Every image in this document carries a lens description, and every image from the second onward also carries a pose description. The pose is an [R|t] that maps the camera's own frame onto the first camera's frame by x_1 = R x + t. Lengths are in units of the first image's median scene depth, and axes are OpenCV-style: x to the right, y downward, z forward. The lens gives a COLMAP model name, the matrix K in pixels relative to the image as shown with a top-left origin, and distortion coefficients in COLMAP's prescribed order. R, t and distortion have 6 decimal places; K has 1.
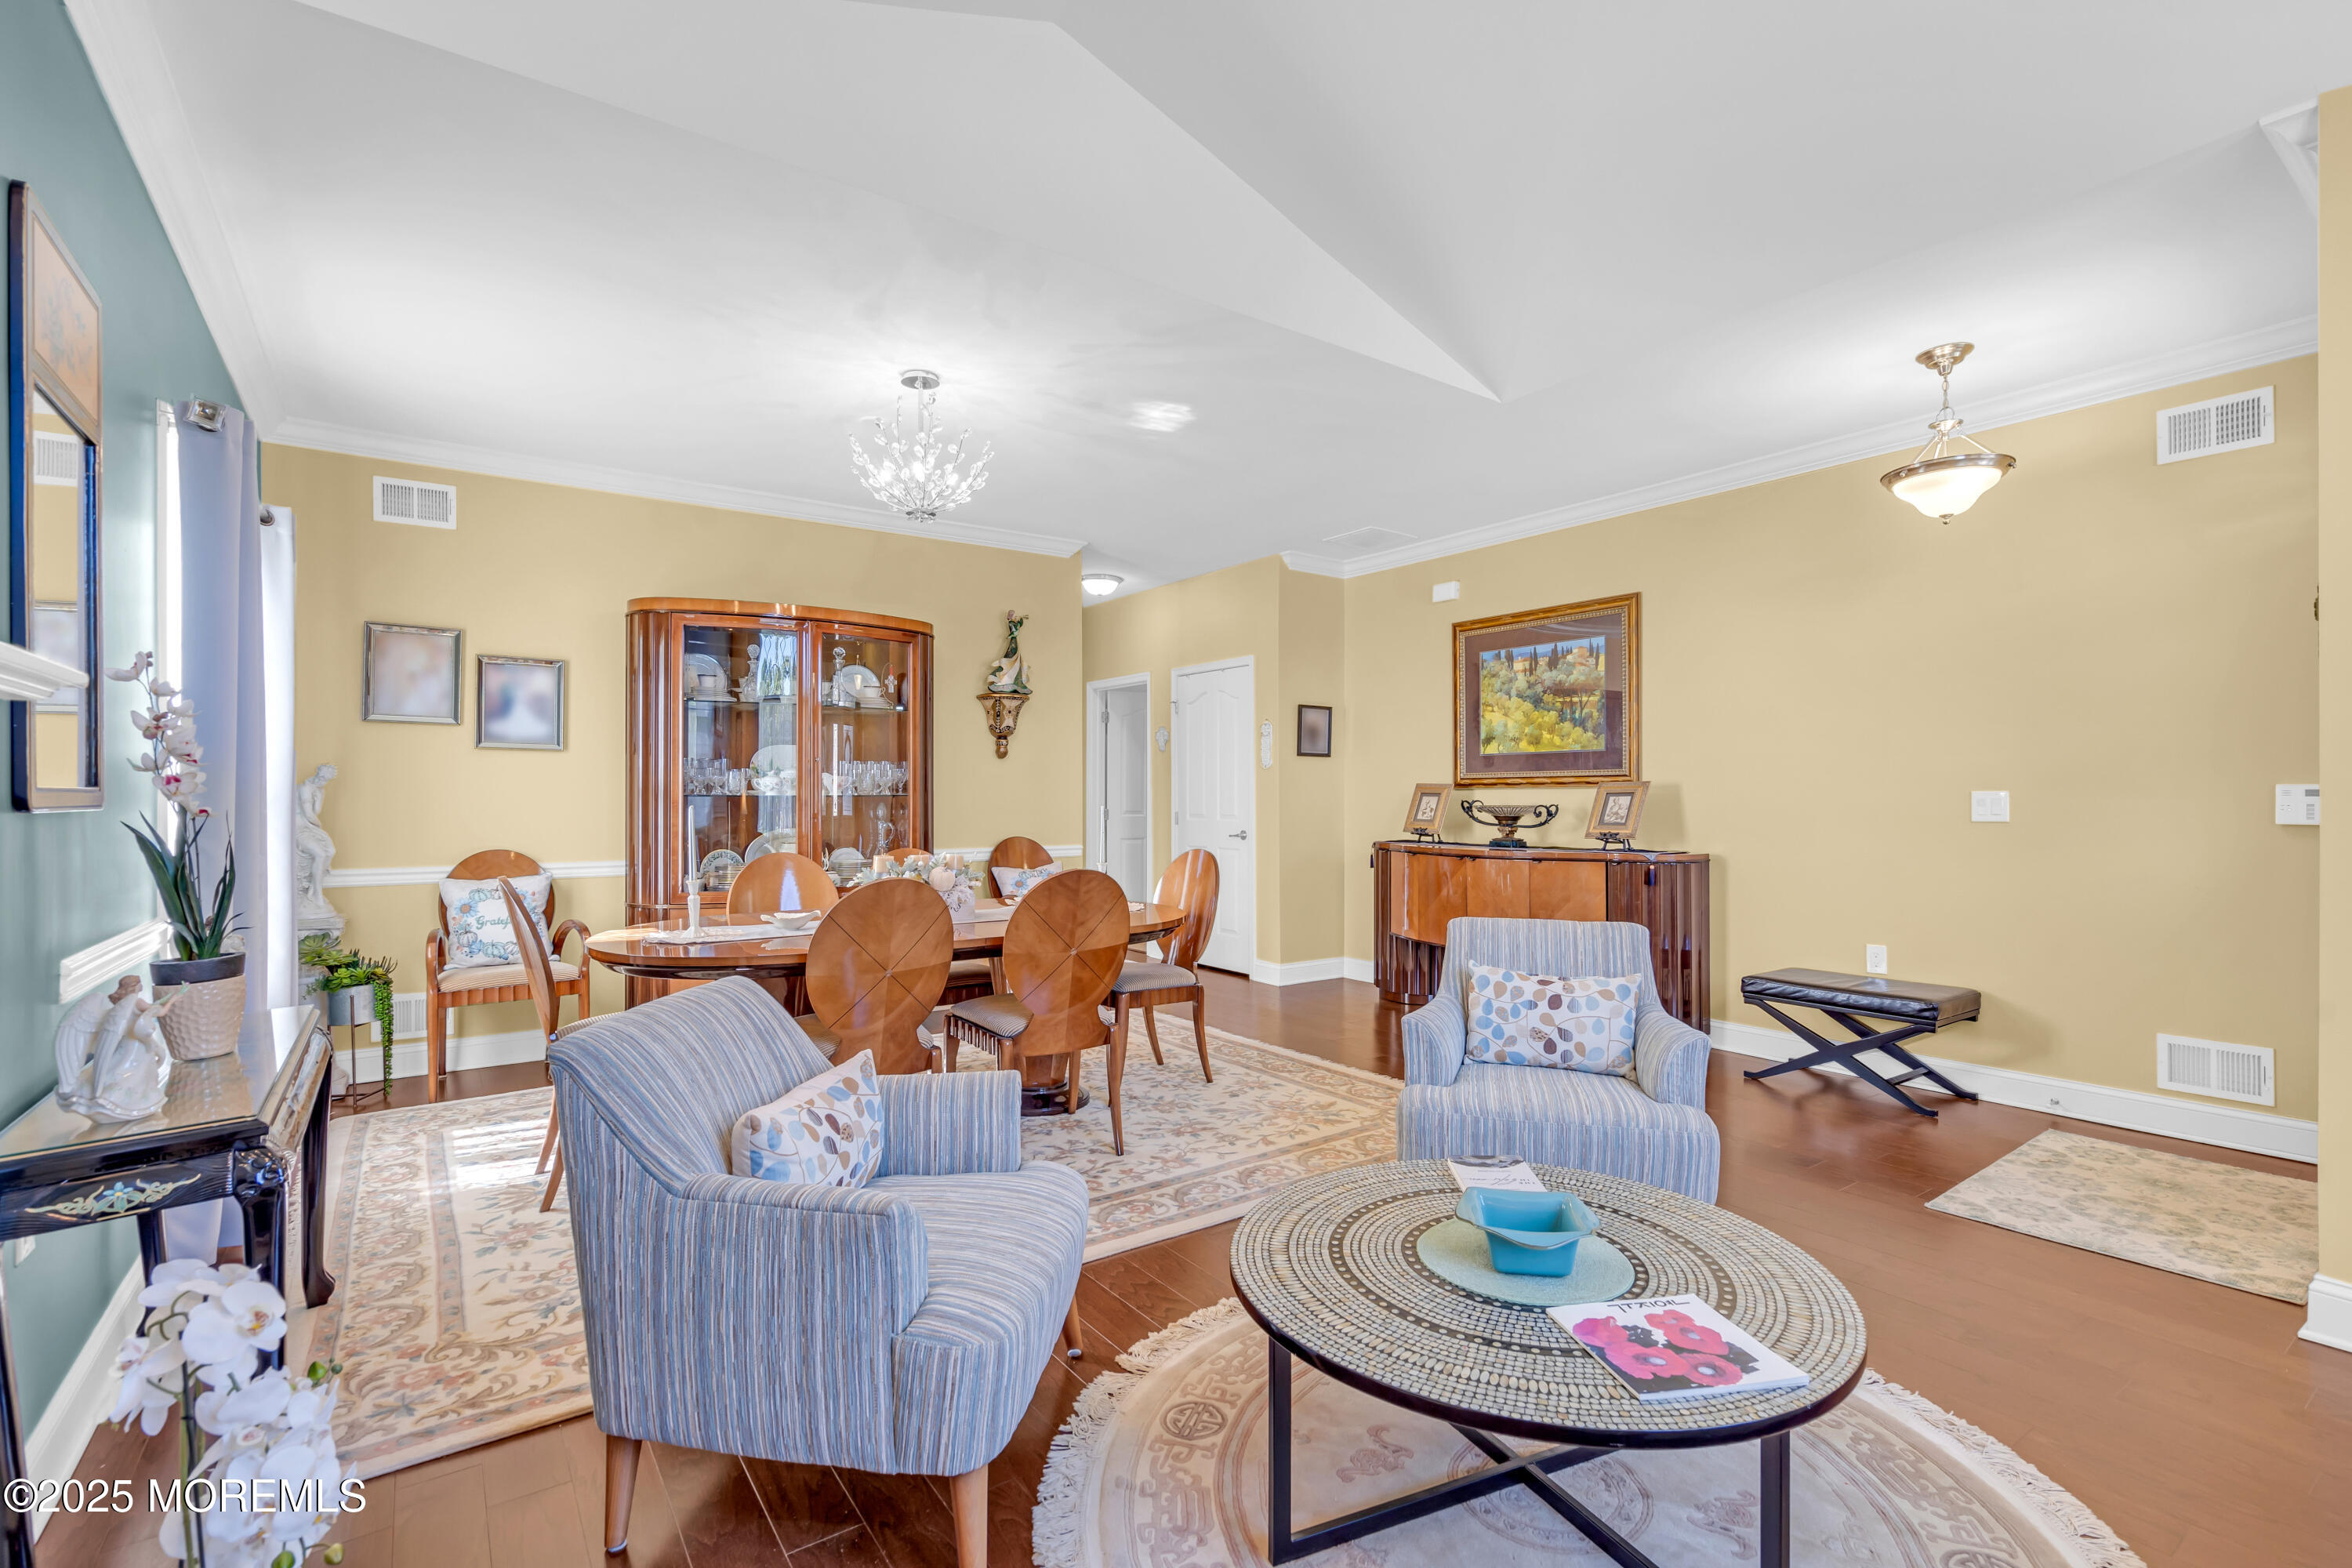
lens RADIAL K [[1072.9, 0, 1180.1], [0, 1072.9, 793.9], [0, 0, 1]] dist [-0.004571, 0.000426]
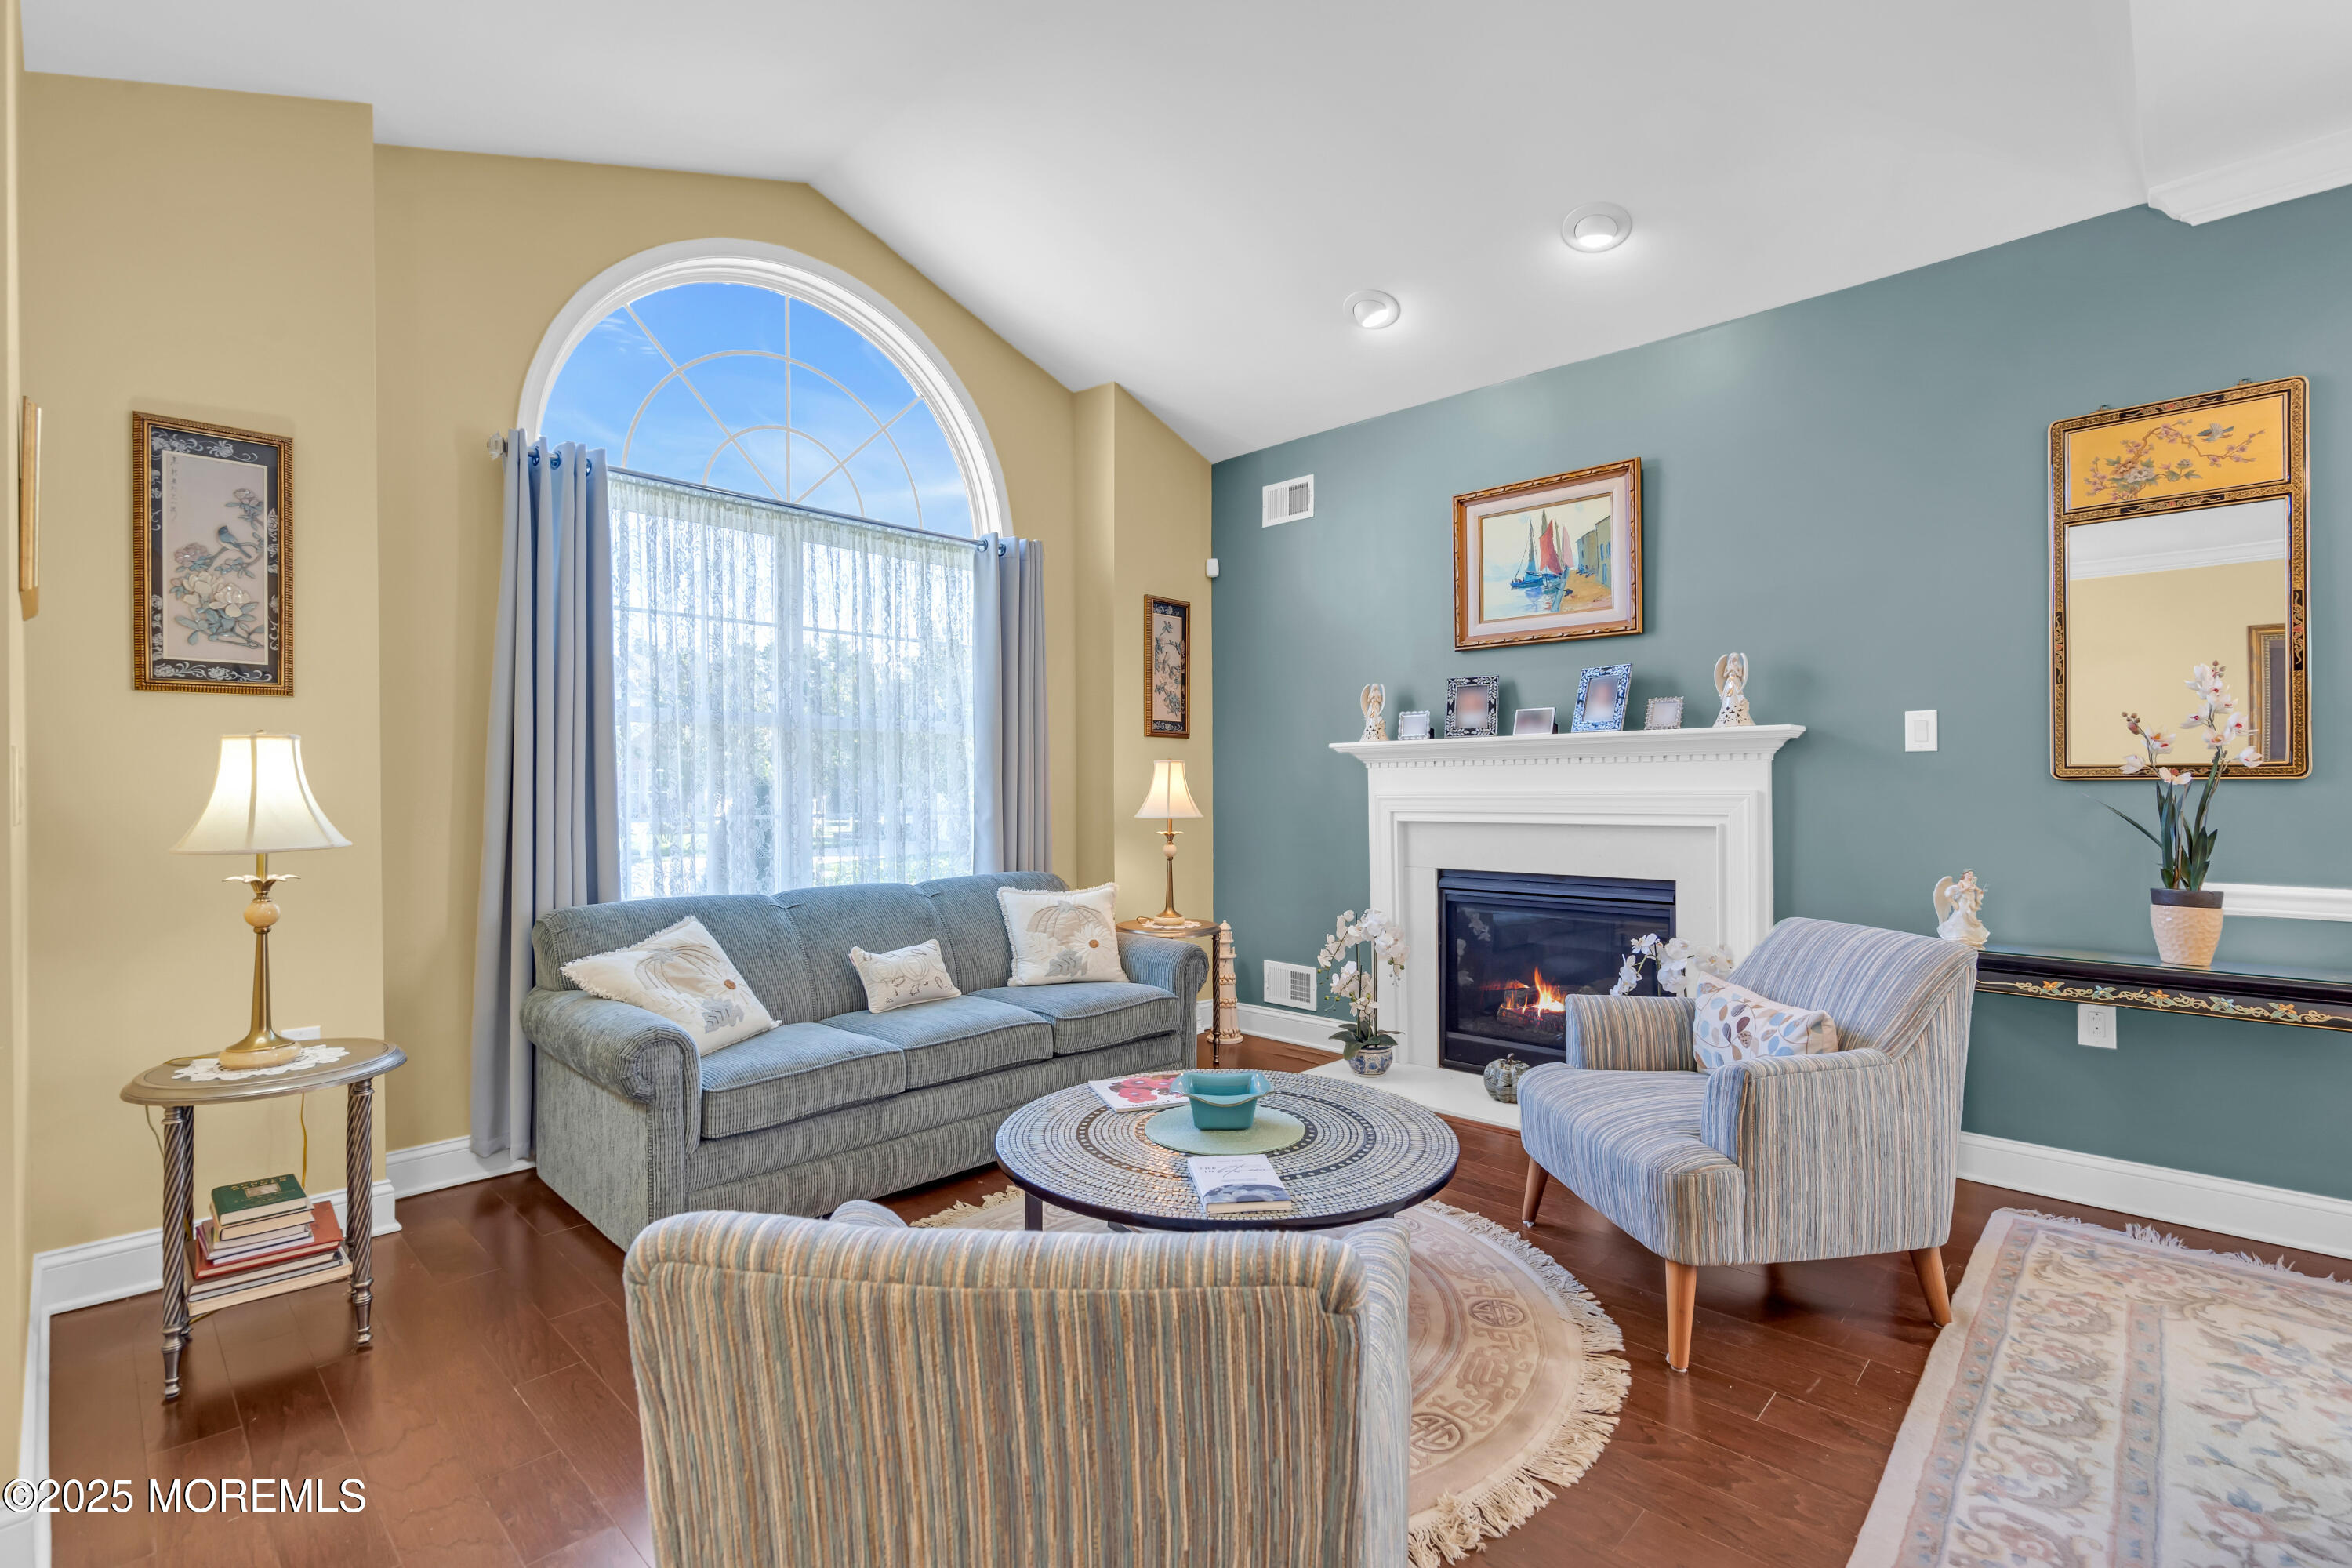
lens RADIAL K [[1062.6, 0, 1183.1], [0, 1062.6, 786.1], [0, 0, 1]] dist [-0.002509, 0.000723]
pose [[-0.980722, 0.004159, -0.195365, 0.254358], [0.004545, 0.999989, -0.001528, 0.009565], [0.195356, -0.002387, -0.980729, 0.927335]]
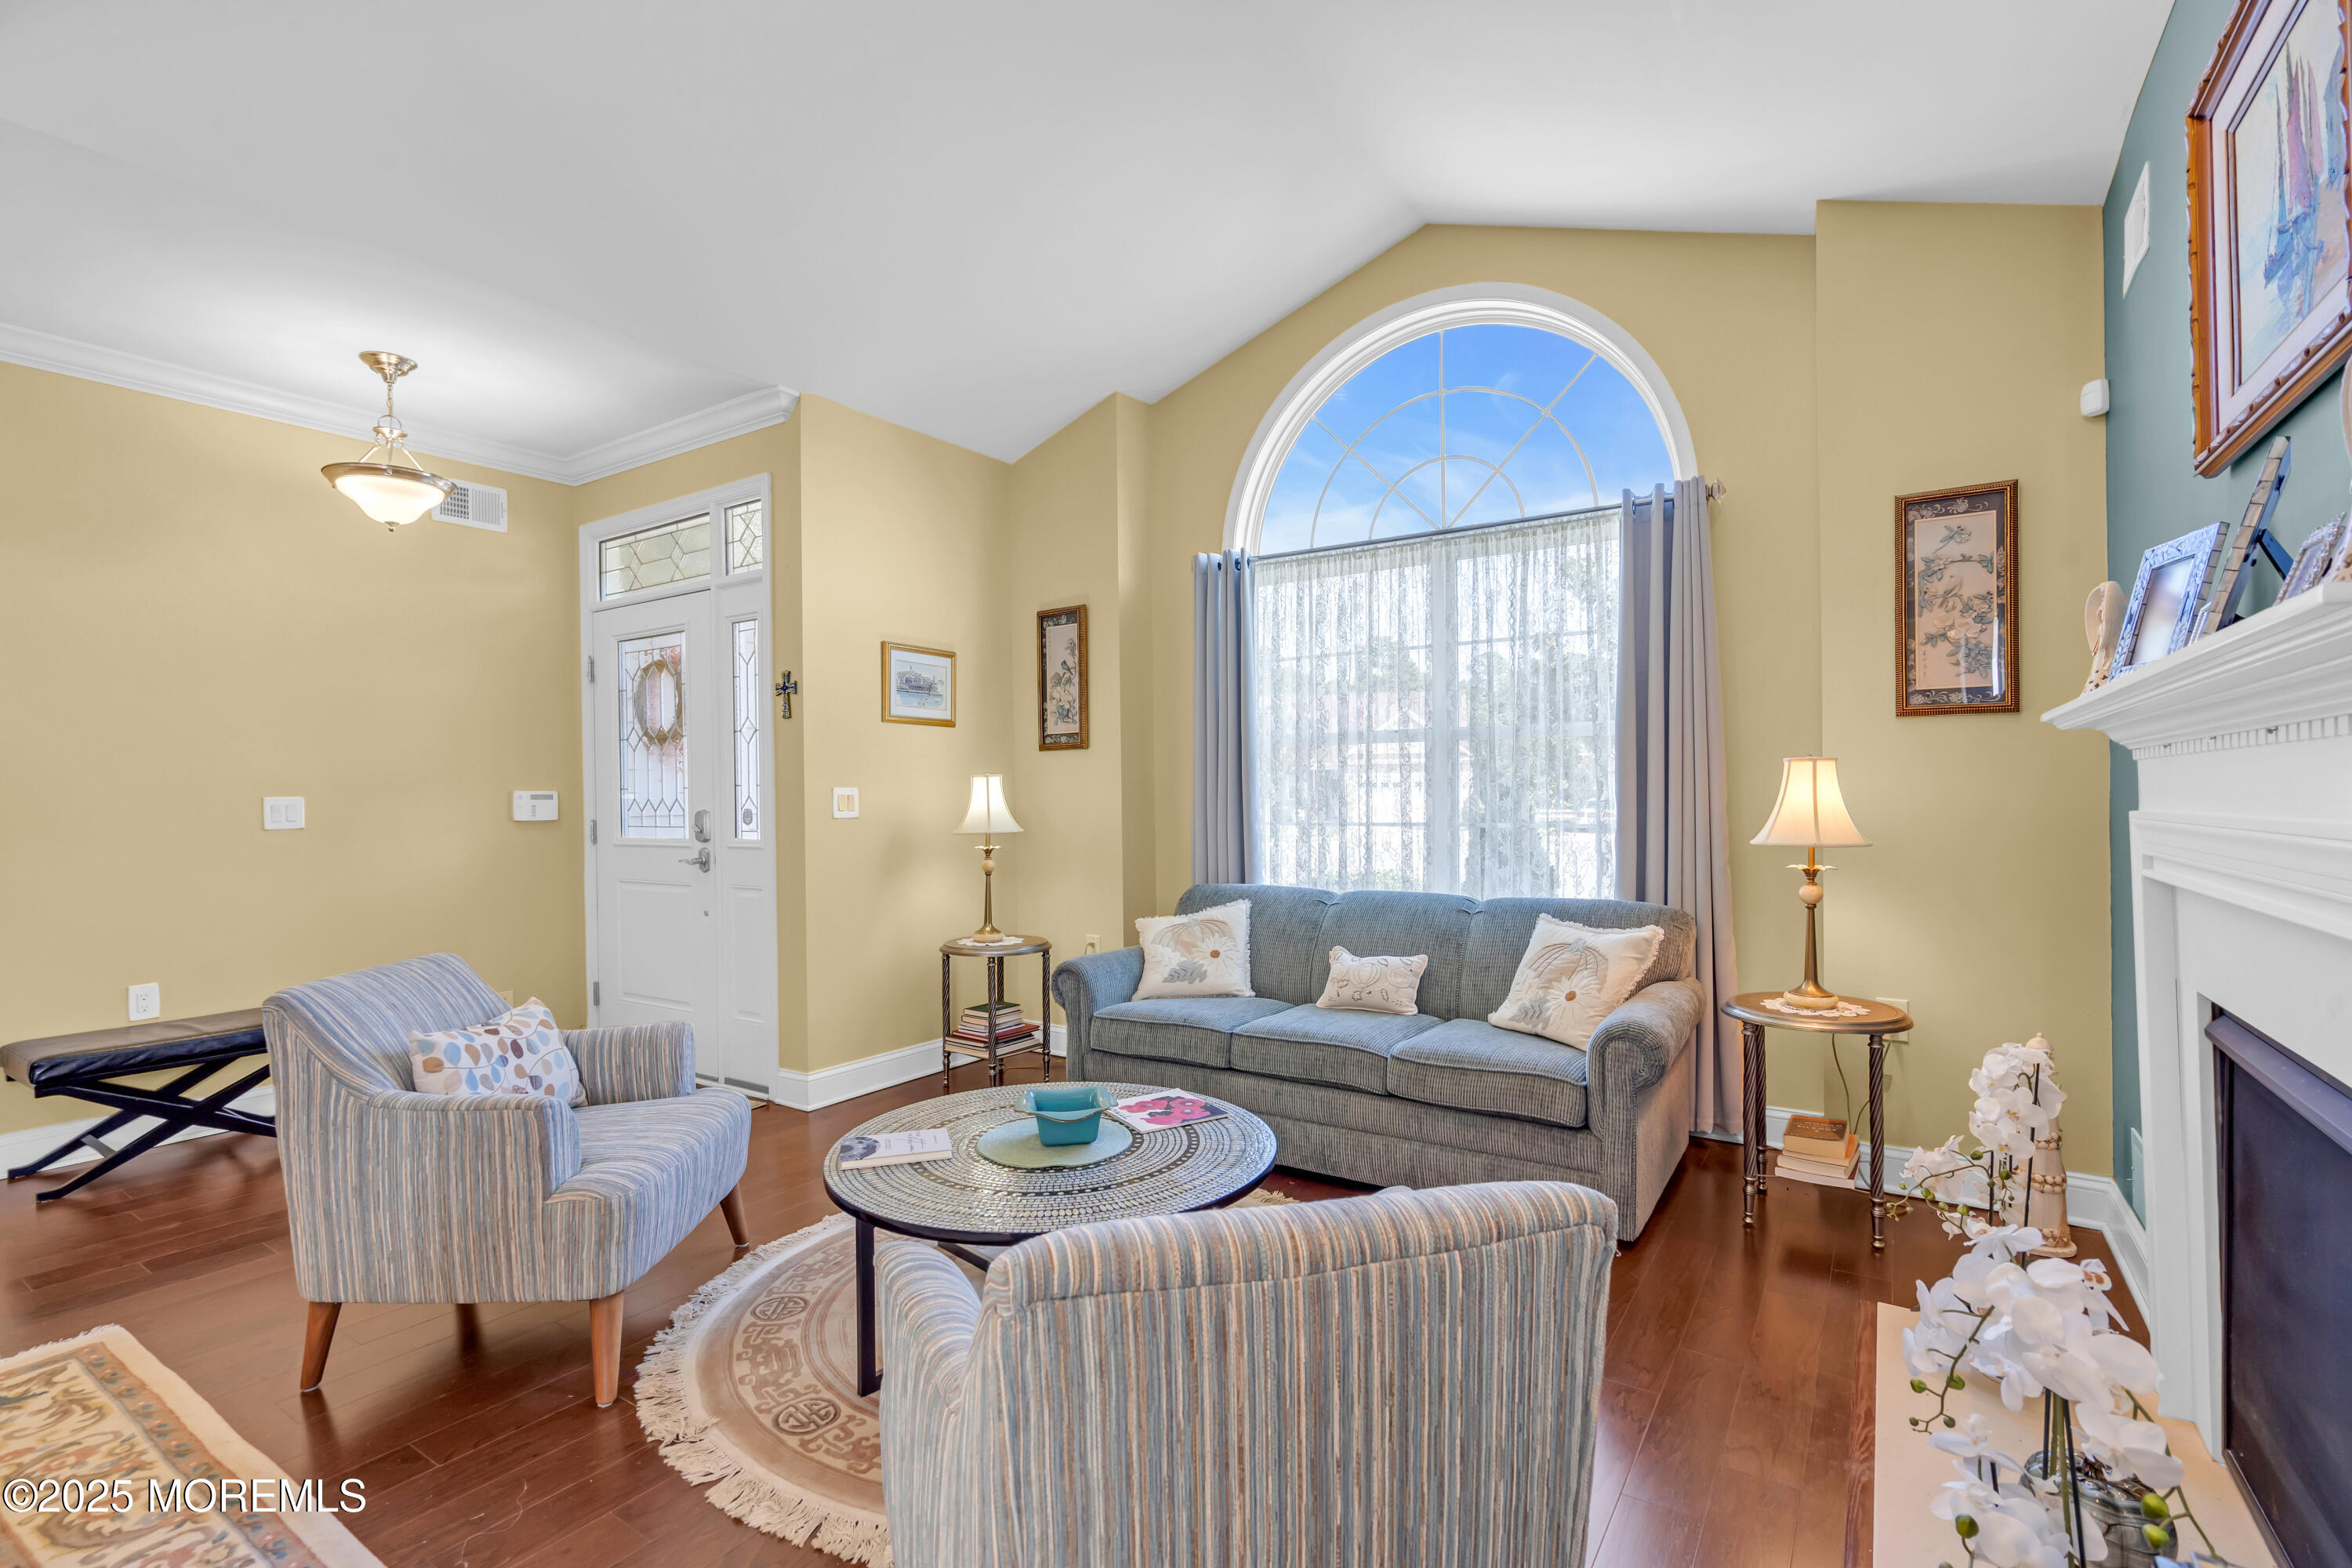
lens RADIAL K [[1072.9, 0, 1180.1], [0, 1072.9, 793.9], [0, 0, 1]] dist [-0.004571, 0.000426]
pose [[-0.353334, 0.003137, 0.935492, -0.402918], [0.010397, 0.999946, 0.000573, 0.002165], [-0.935439, 0.009929, -0.353348, 0.545701]]
